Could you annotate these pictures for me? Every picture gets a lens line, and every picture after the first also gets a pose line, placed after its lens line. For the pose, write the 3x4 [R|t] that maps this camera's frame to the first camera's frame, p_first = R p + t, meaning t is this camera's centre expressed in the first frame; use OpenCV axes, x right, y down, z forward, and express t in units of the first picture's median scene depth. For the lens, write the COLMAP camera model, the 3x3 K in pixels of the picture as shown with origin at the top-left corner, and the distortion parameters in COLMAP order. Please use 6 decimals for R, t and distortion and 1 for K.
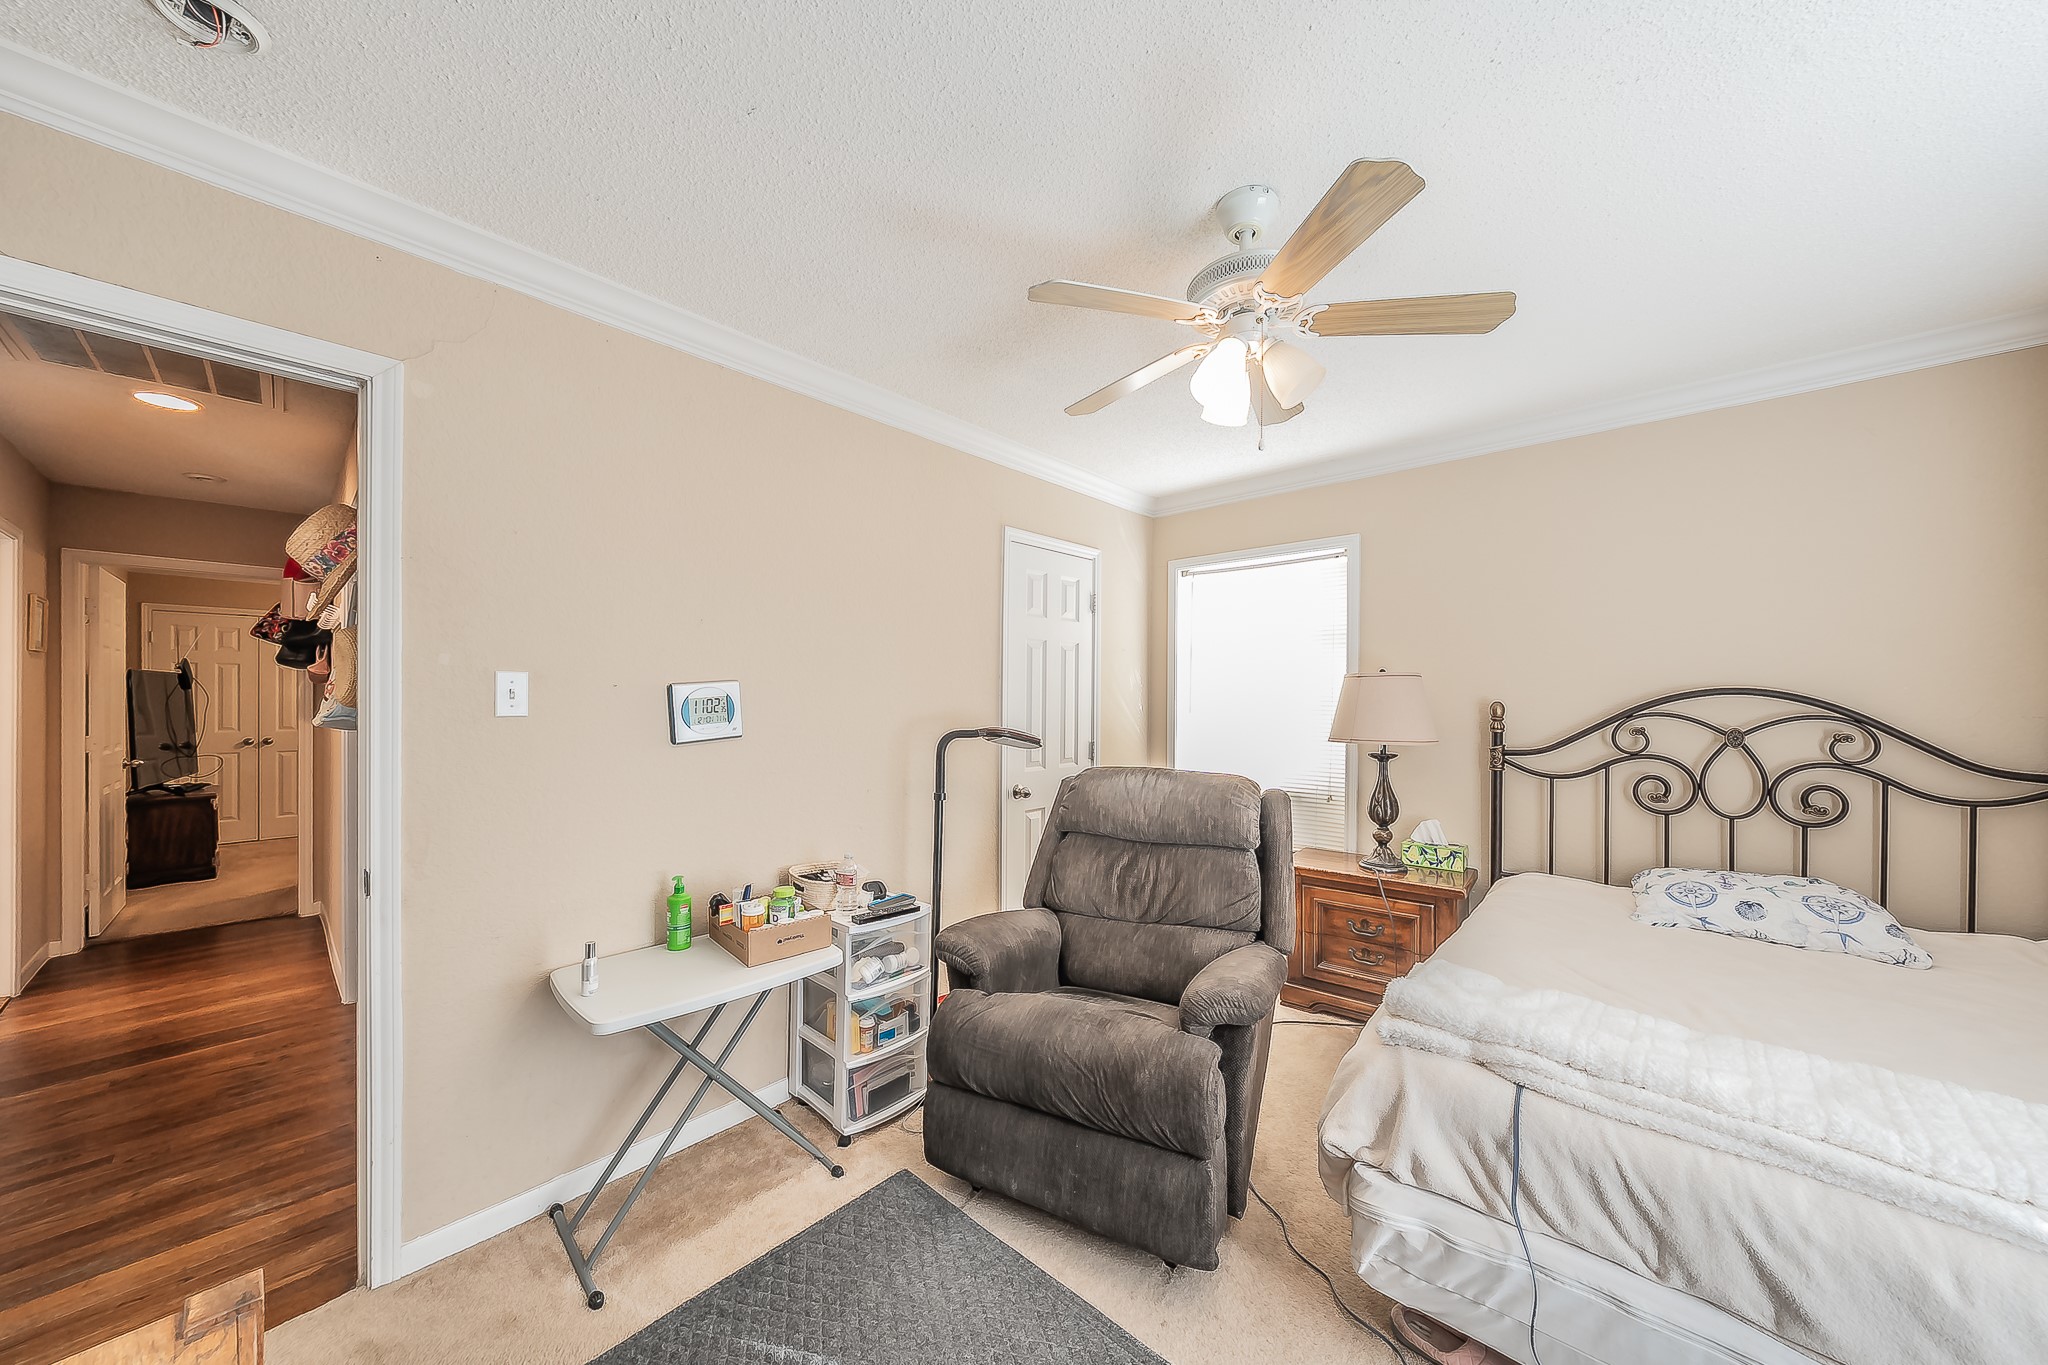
lens RADIAL K [[700.6, 0, 1015.6], [0, 700.6, 696.0], [0, 0, 1]] dist [-0.005069, 0.000265]
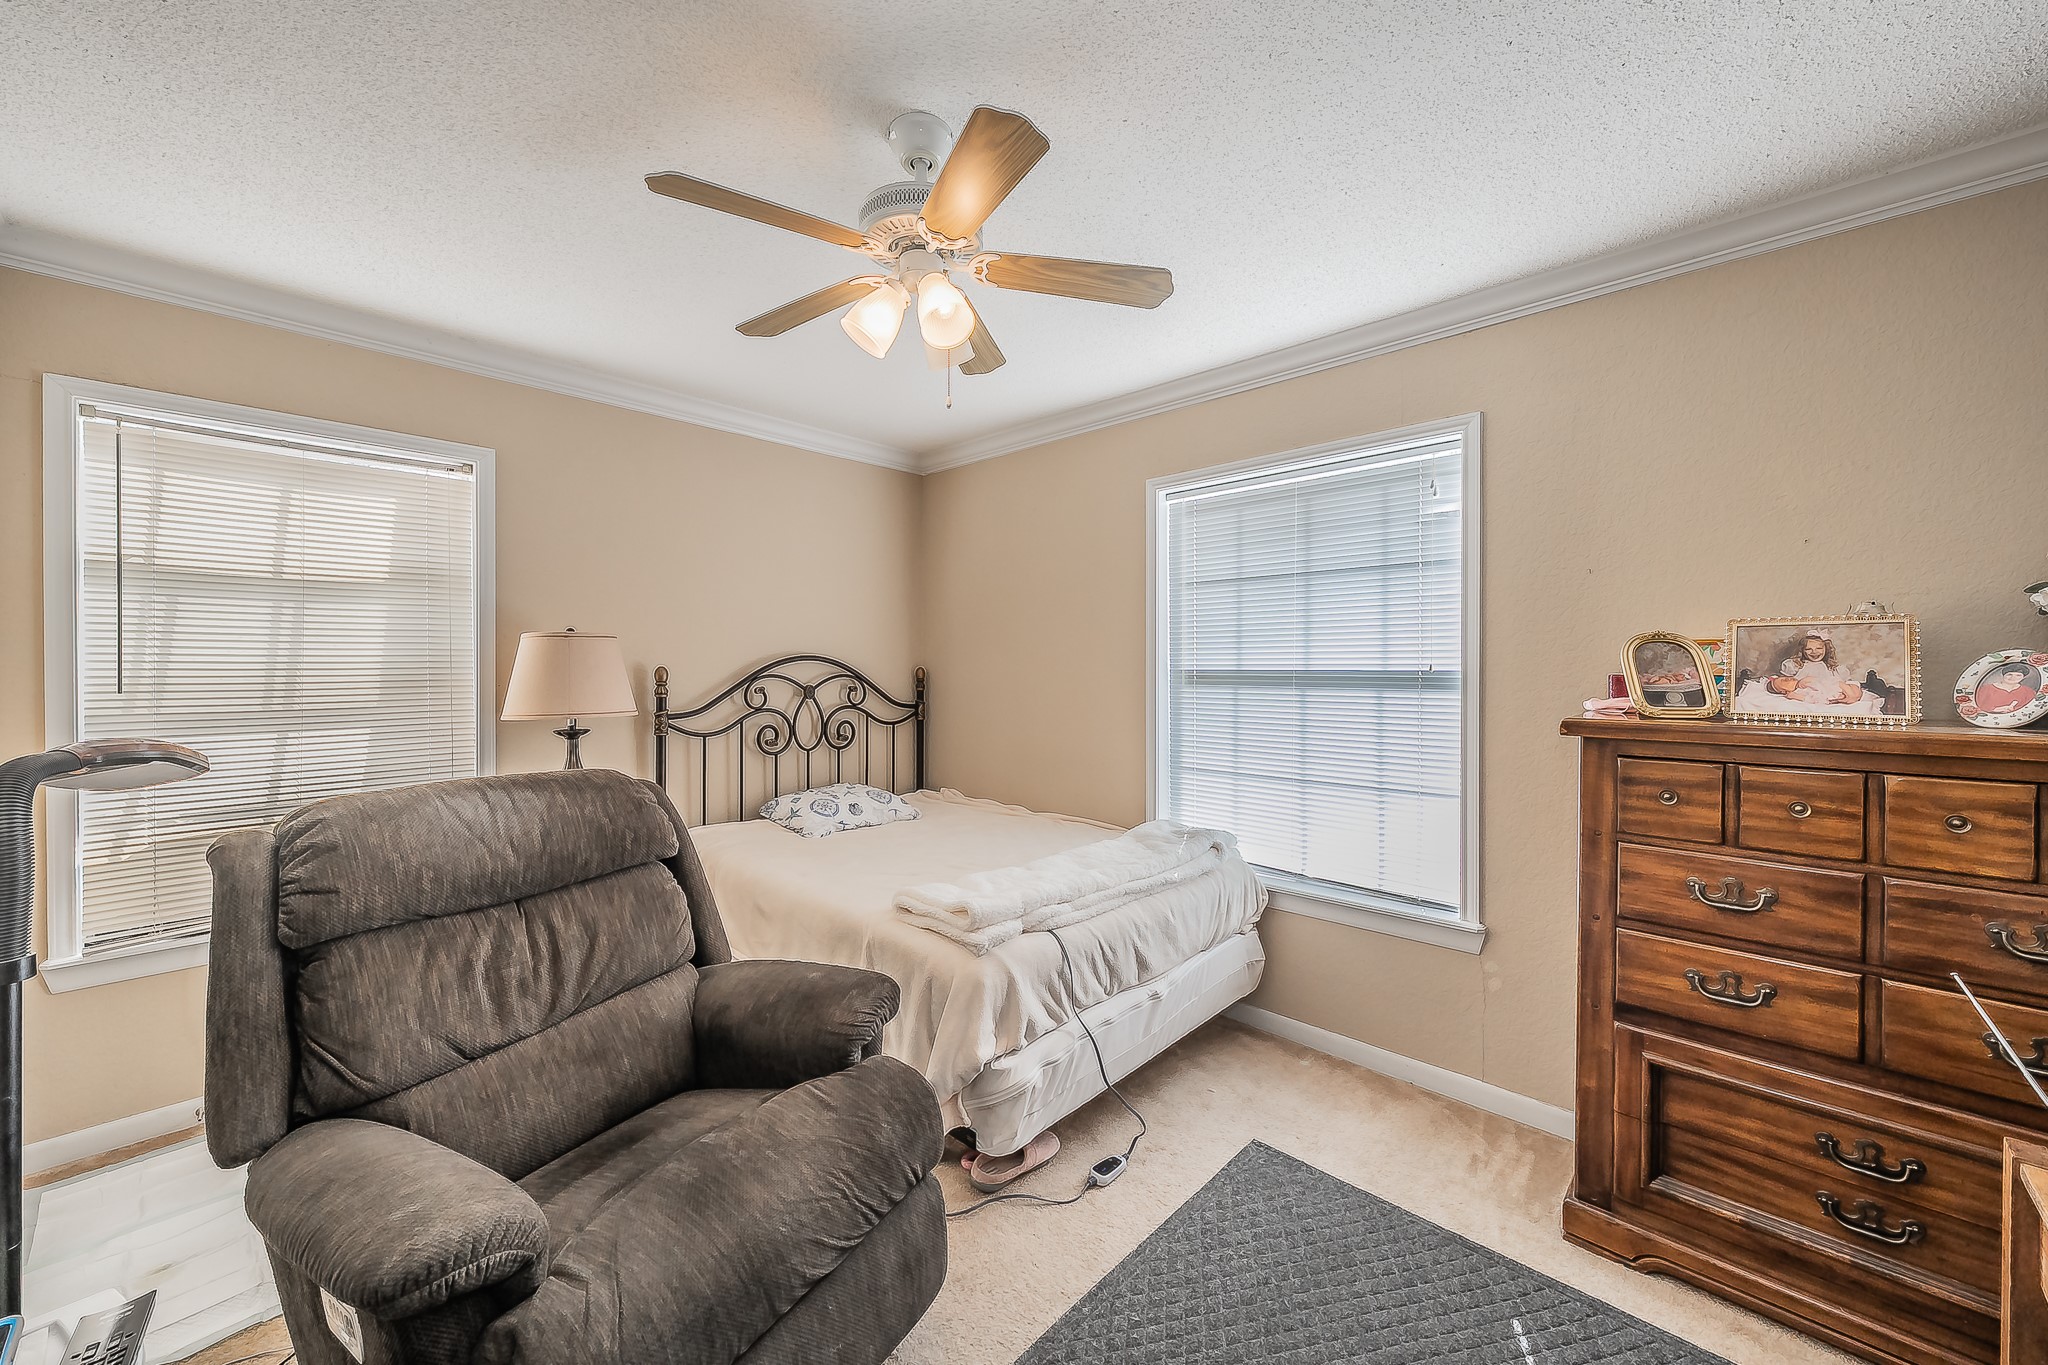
lens RADIAL K [[751.8, 0, 1015.8], [0, 751.8, 669.7], [0, 0, 1]] dist [-0.002578, -0.000084]
pose [[0.028283, -0.006058, 0.999582, -0.460878], [-0.000256, 0.999982, 0.006068, 0.006915], [-0.999600, -0.000428, 0.028281, 0.573463]]
